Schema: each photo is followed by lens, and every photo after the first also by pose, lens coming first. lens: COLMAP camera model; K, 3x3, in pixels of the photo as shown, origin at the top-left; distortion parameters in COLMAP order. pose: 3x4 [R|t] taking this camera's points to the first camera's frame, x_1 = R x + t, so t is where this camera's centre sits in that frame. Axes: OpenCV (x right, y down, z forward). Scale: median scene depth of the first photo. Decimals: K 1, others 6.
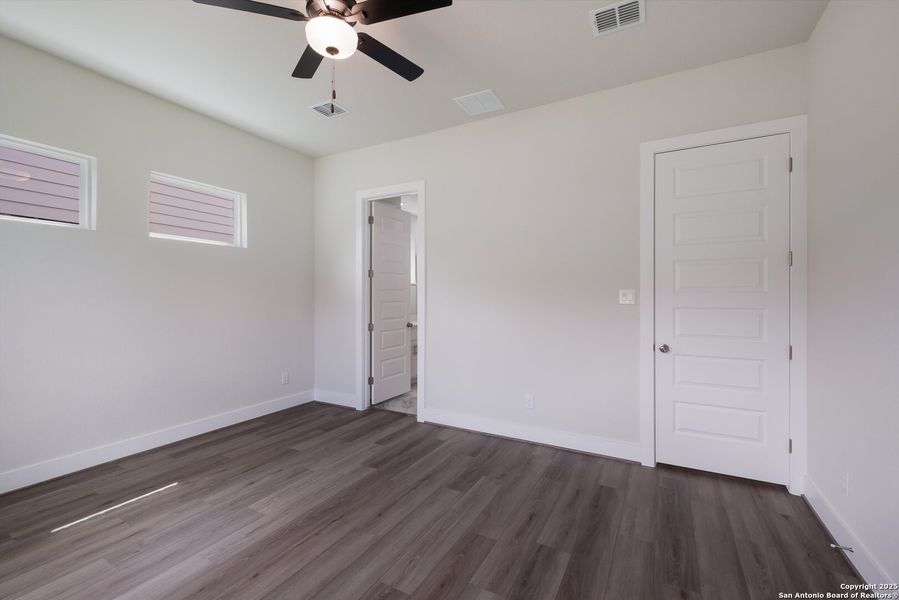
lens RADIAL K [[388.3, 0, 453.0], [0, 388.3, 296.4], [0, 0, 1]] dist [0.003258, -0.000165]
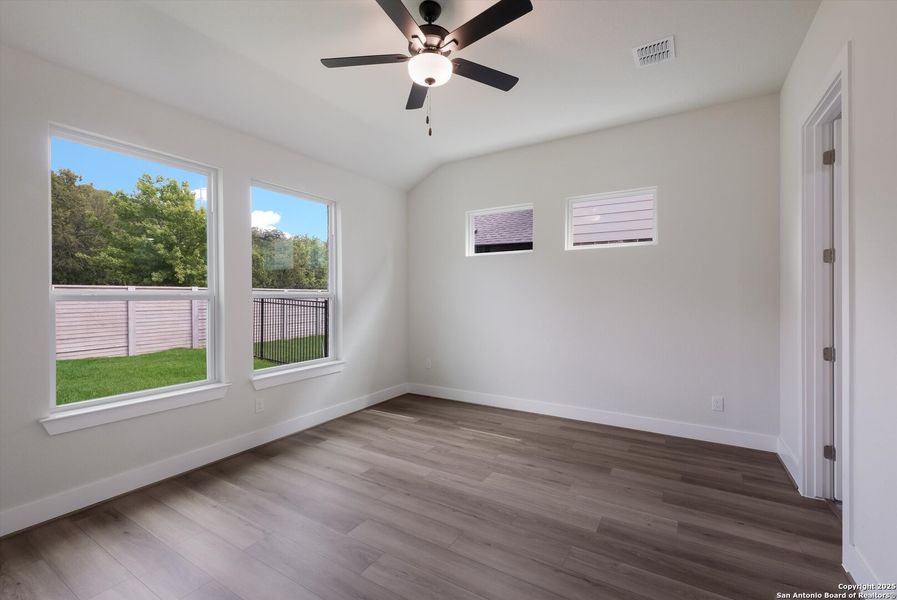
lens RADIAL K [[387.4, 0, 452.8], [0, 387.4, 298.7], [0, 0, 1]] dist [0.003258, -0.000165]
pose [[-0.057353, 0.003833, -0.998347, 0.545962], [-0.000281, 0.999993, 0.003856, -0.003126], [0.998354, 0.000502, -0.057352, 0.756082]]
